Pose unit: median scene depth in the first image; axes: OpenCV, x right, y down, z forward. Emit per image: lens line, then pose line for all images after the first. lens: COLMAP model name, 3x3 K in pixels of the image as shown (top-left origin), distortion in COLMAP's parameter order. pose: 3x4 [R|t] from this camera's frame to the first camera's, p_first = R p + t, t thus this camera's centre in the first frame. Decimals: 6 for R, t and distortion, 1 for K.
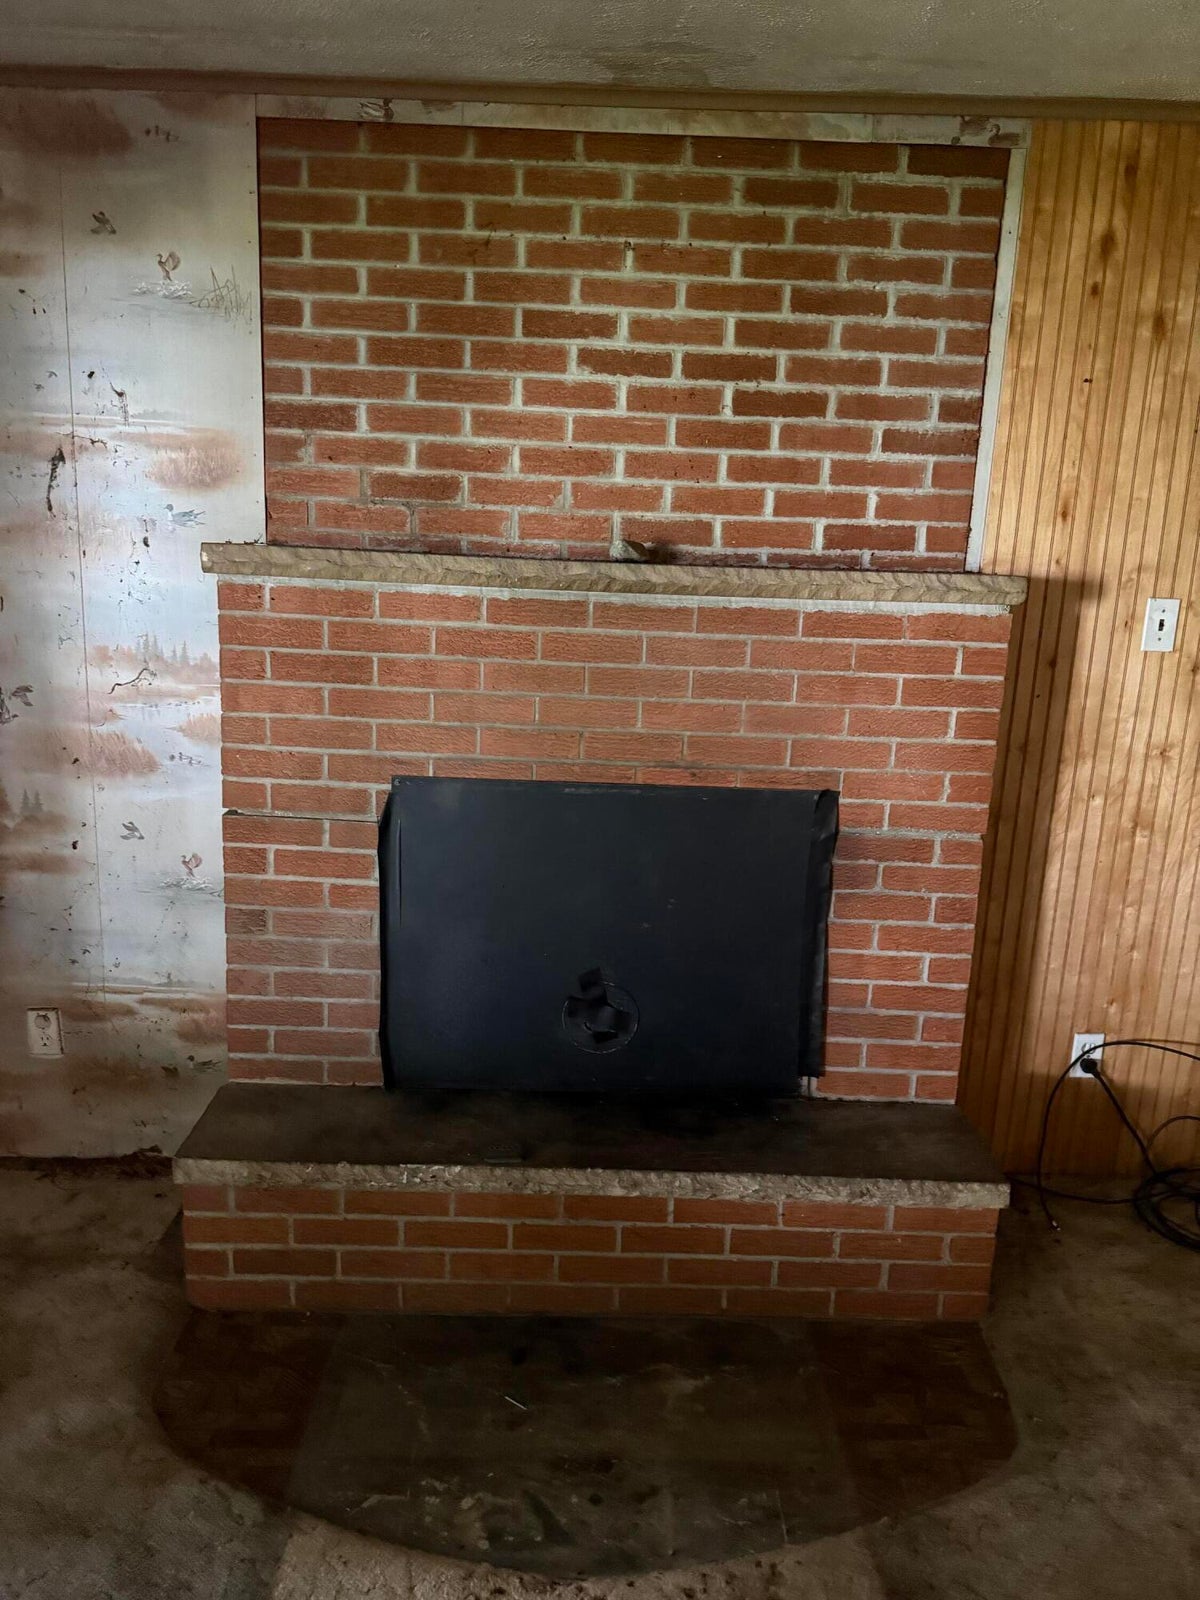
lens RADIAL K [[1129.5, 0, 606.0], [0, 1129.5, 793.6], [0, 0, 1]] dist [0.076047, -0.113177]
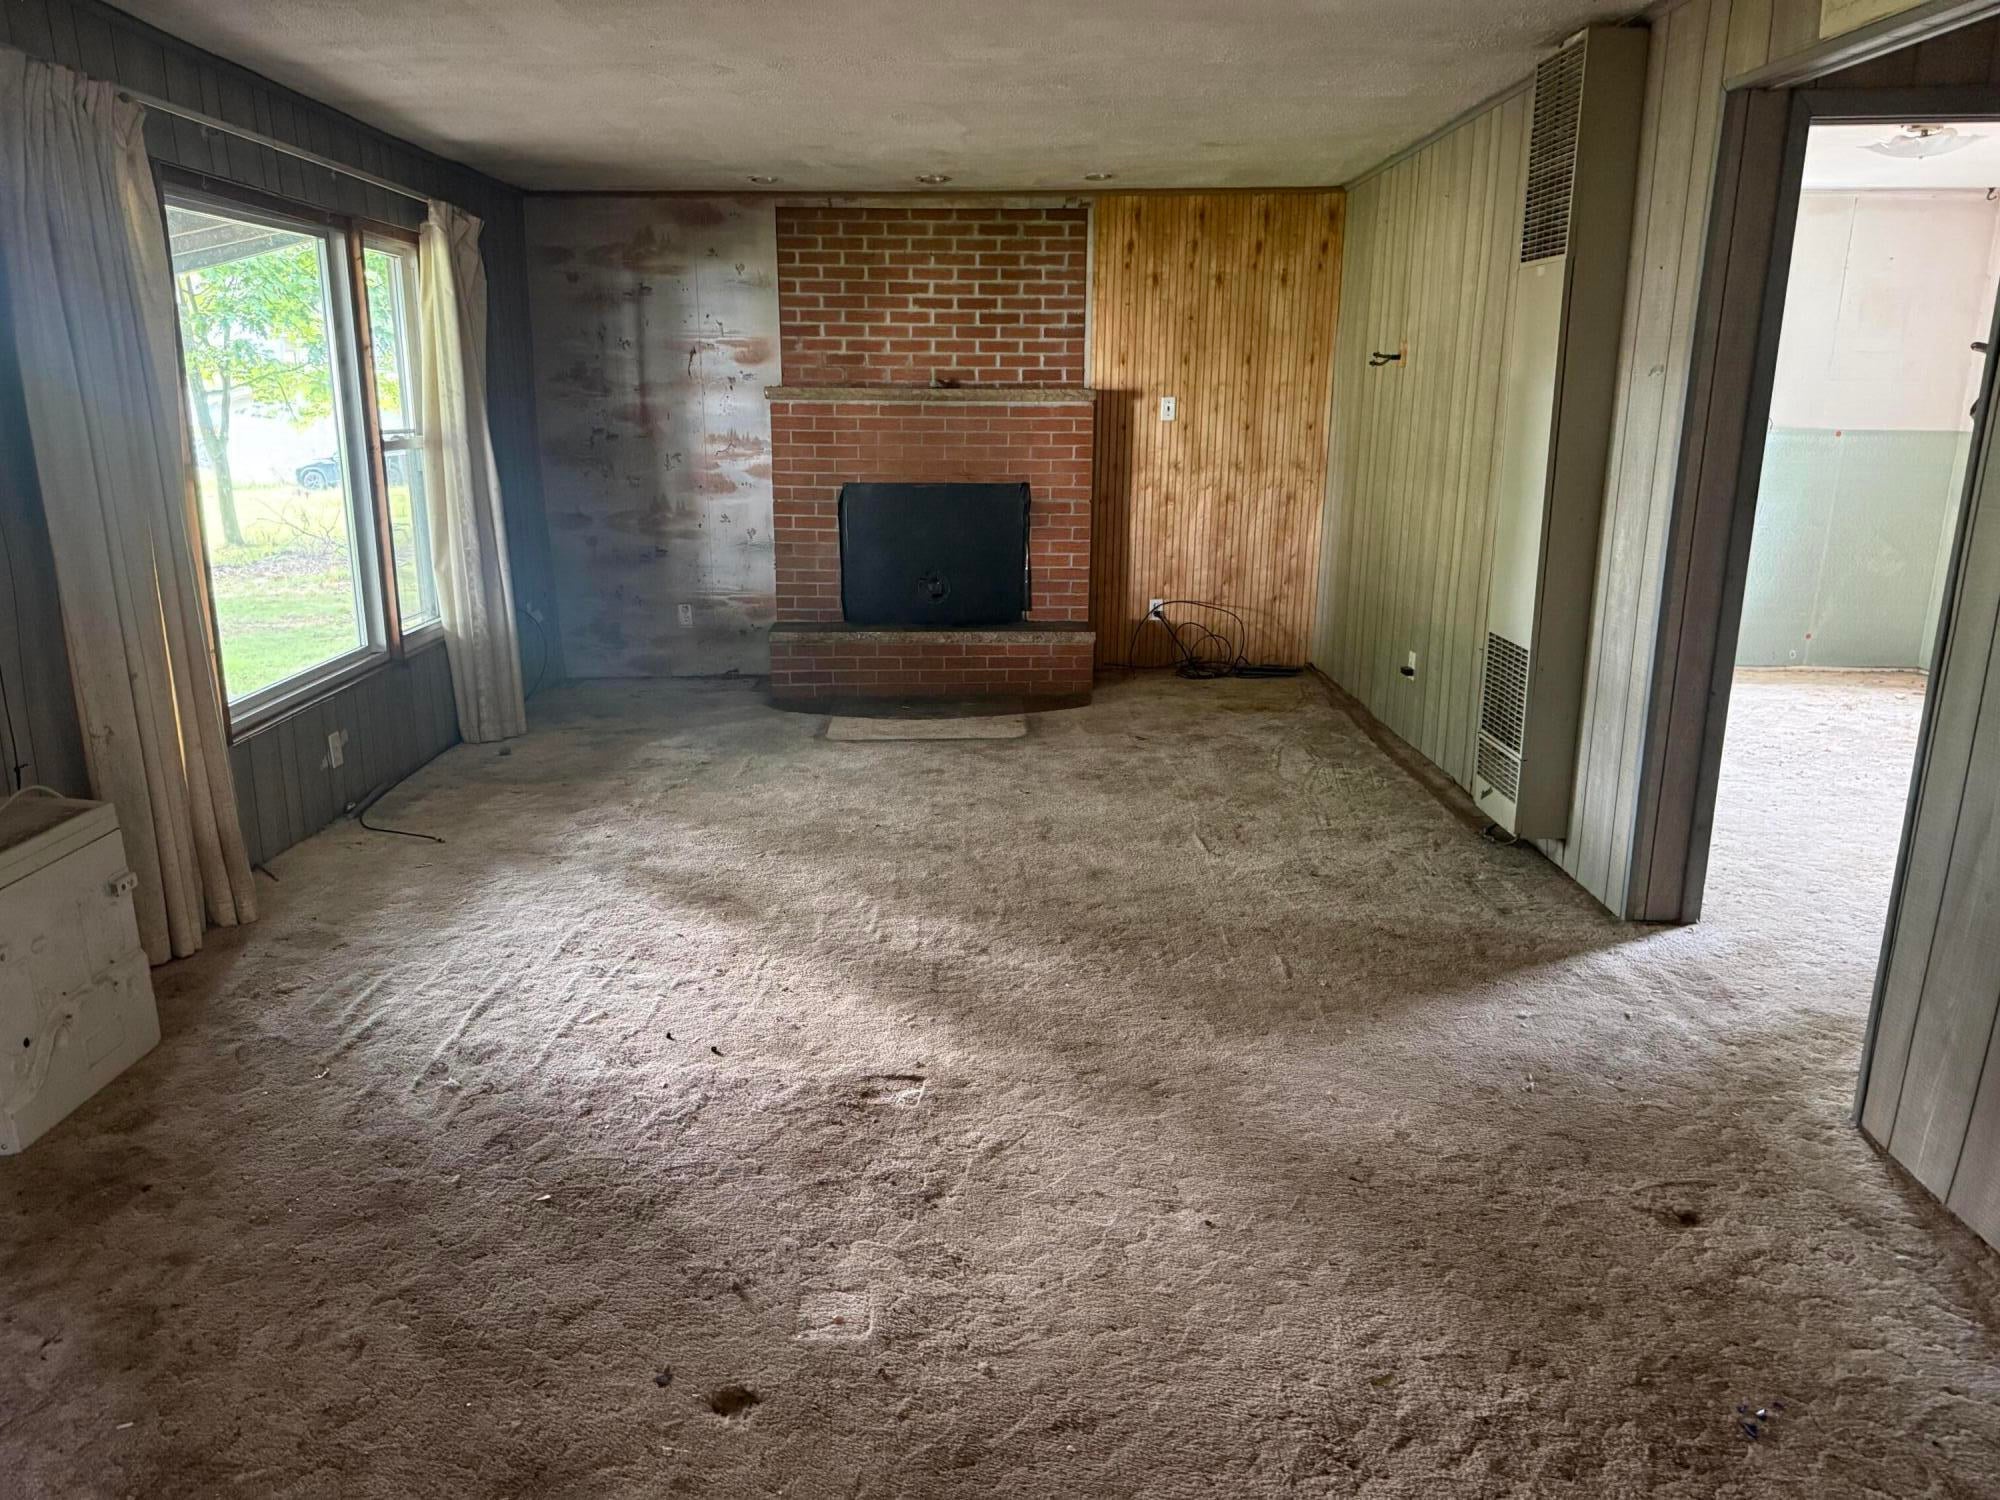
lens RADIAL K [[1389.4, 0, 998.2], [0, 1389.4, 765.1], [0, 0, 1]] dist [0.129214, -0.197665]
pose [[0.999168, -0.039365, 0.010649, 0.083793], [0.038885, 0.998361, 0.041989, 0.462931], [-0.012284, -0.041540, 0.999061, -1.959108]]
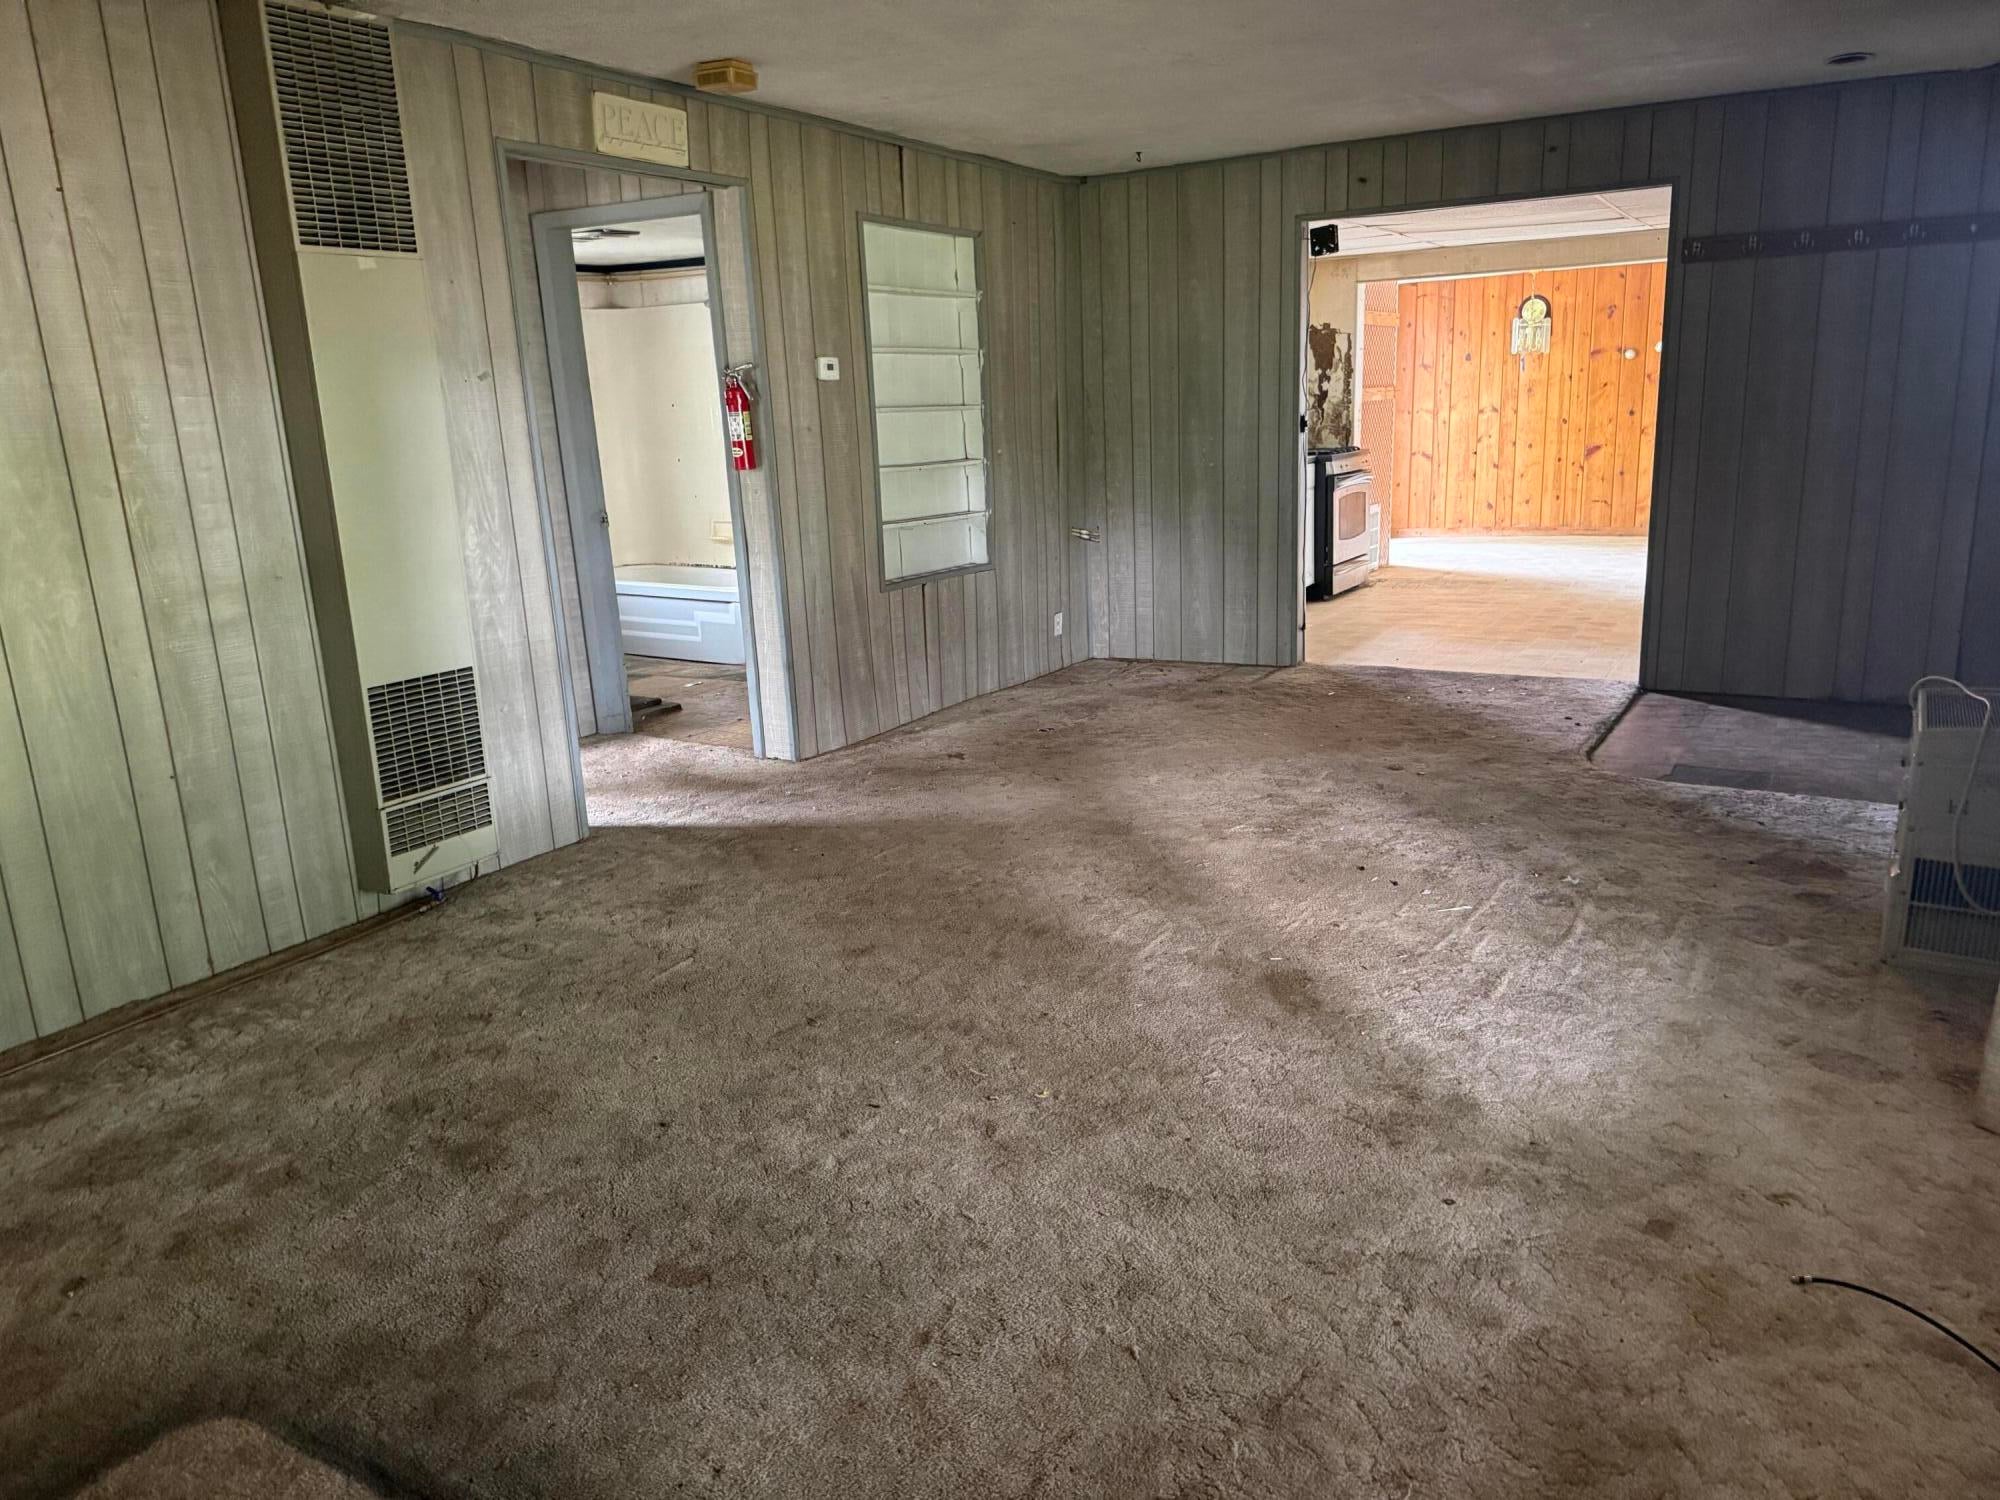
lens RADIAL K [[1373.8, 0, 999.0], [0, 1373.8, 741.1], [0, 0, 1]] dist [0.070507, -0.103889]
pose [[-0.855950, -0.129296, 0.500632, -0.617464], [0.121086, 0.891183, 0.437186, -0.147307], [-0.502681, 0.434829, -0.747152, 0.745680]]
